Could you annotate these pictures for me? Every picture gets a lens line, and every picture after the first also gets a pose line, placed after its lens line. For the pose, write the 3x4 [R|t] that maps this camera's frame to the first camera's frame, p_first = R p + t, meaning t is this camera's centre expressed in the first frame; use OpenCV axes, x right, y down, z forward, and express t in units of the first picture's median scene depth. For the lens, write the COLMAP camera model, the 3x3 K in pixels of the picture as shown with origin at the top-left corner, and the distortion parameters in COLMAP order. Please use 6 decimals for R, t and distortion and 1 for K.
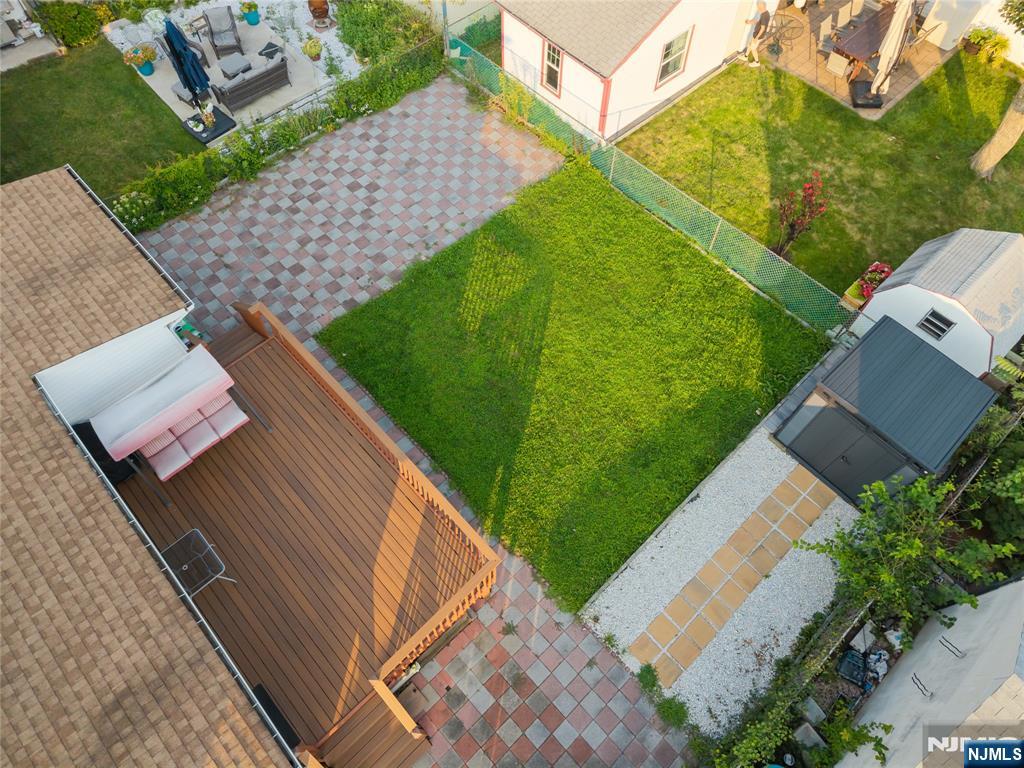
lens RADIAL K [[697.3, 0, 506.7], [0, 697.3, 381.3], [0, 0, 1]] dist [0.022792, 0.000630]
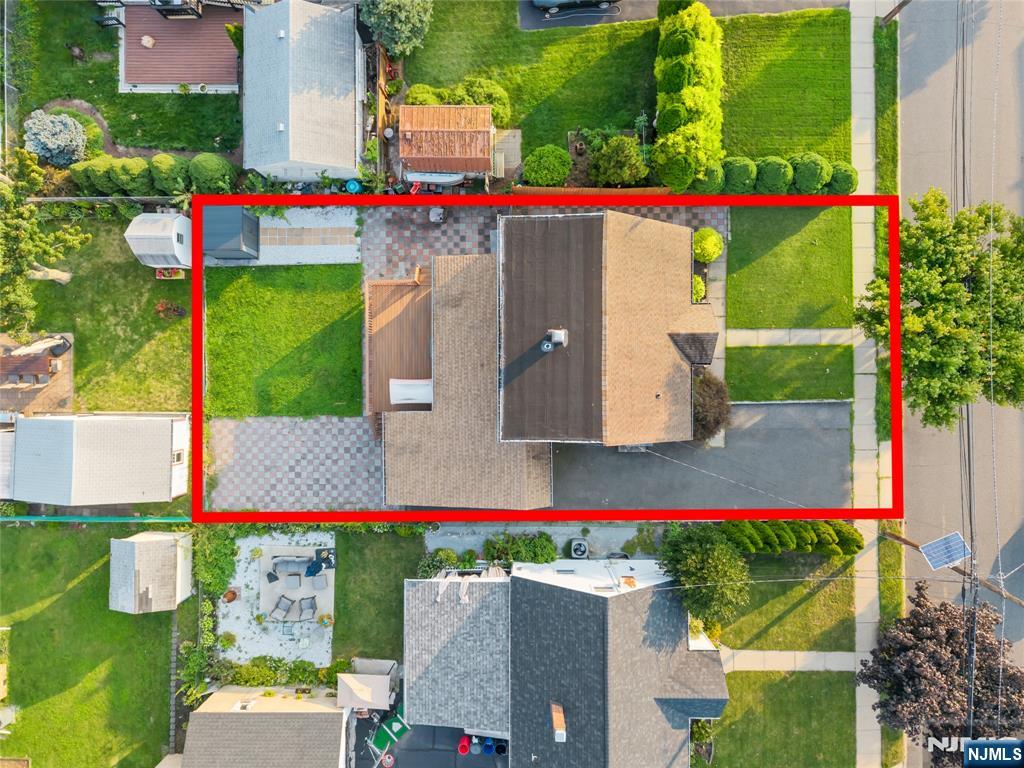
lens RADIAL K [[697.3, 0, 506.7], [0, 697.3, 381.3], [0, 0, 1]] dist [0.022792, 0.000630]
pose [[-0.734234, -0.678891, -0.002644, -0.563662], [0.595152, -0.645533, 0.478625, -0.854880], [-0.326641, 0.349849, 0.878015, -1.337538]]
